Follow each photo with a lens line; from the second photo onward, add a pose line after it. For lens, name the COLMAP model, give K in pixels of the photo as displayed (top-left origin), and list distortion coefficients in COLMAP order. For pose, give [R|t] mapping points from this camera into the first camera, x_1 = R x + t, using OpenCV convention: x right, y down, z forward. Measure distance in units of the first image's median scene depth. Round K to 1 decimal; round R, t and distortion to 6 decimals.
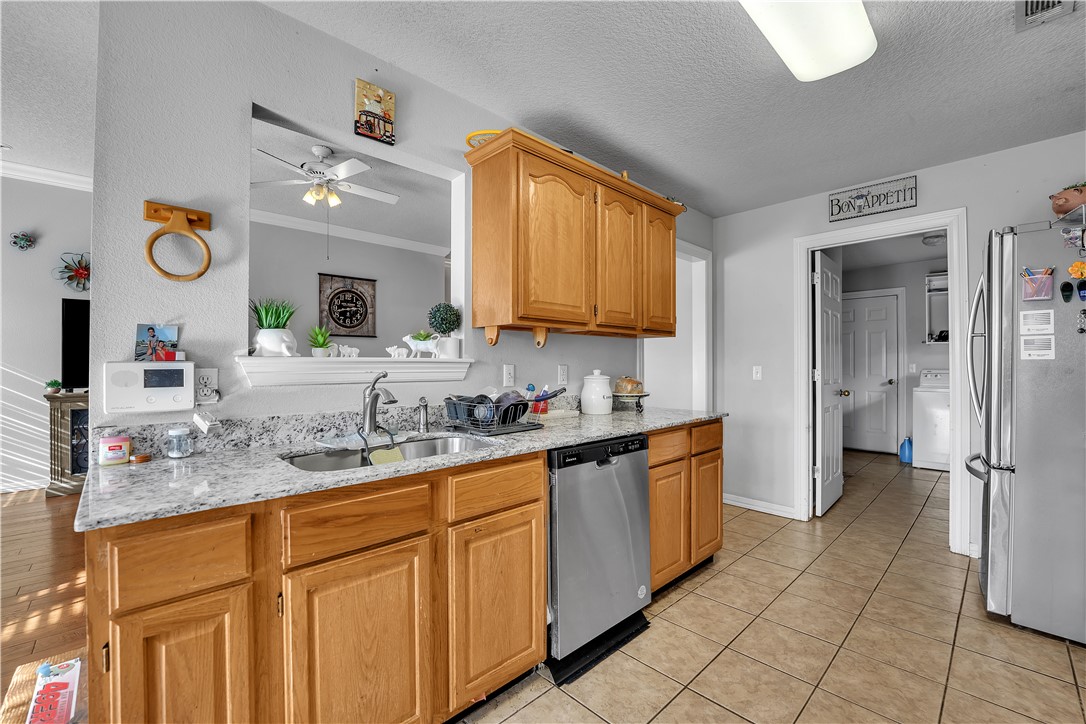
lens RADIAL K [[451.6, 0, 544.3], [0, 451.6, 360.1], [0, 0, 1]] dist [-0.020945, 0.001164]
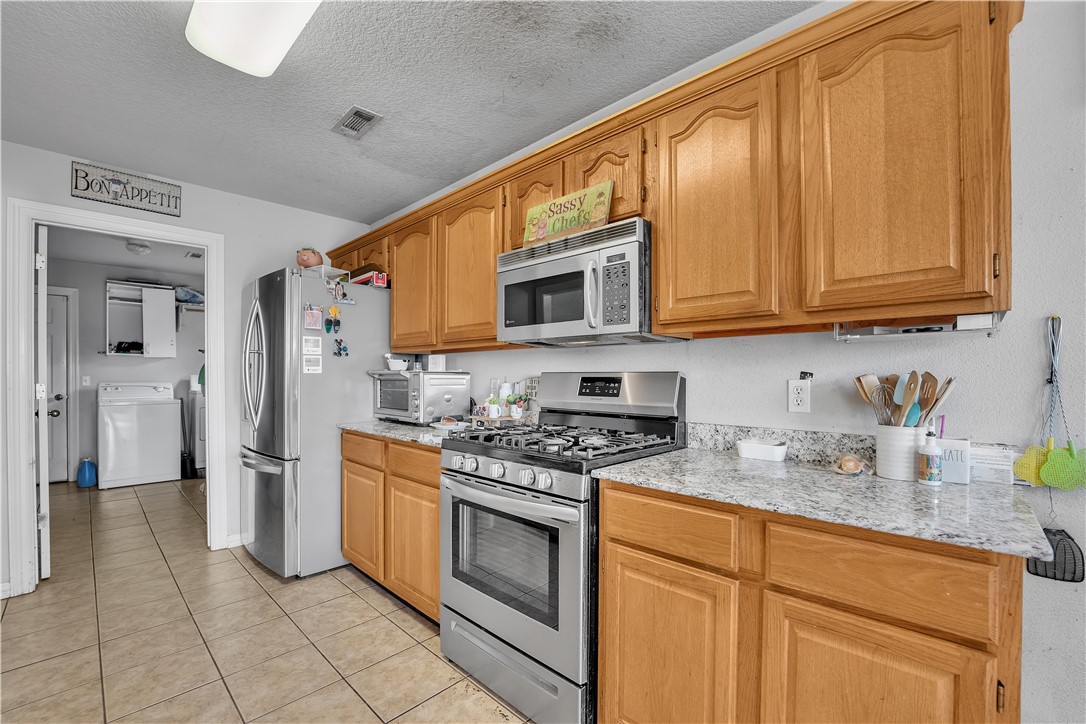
lens RADIAL K [[451.6, 0, 541.2], [0, 451.6, 376.1], [0, 0, 1]] dist [-0.020945, 0.001164]
pose [[-0.030154, -0.001260, 0.999544, -0.114168], [-0.008219, 0.999966, 0.001013, 0.000186], [-0.999511, -0.008185, -0.030163, 0.141783]]
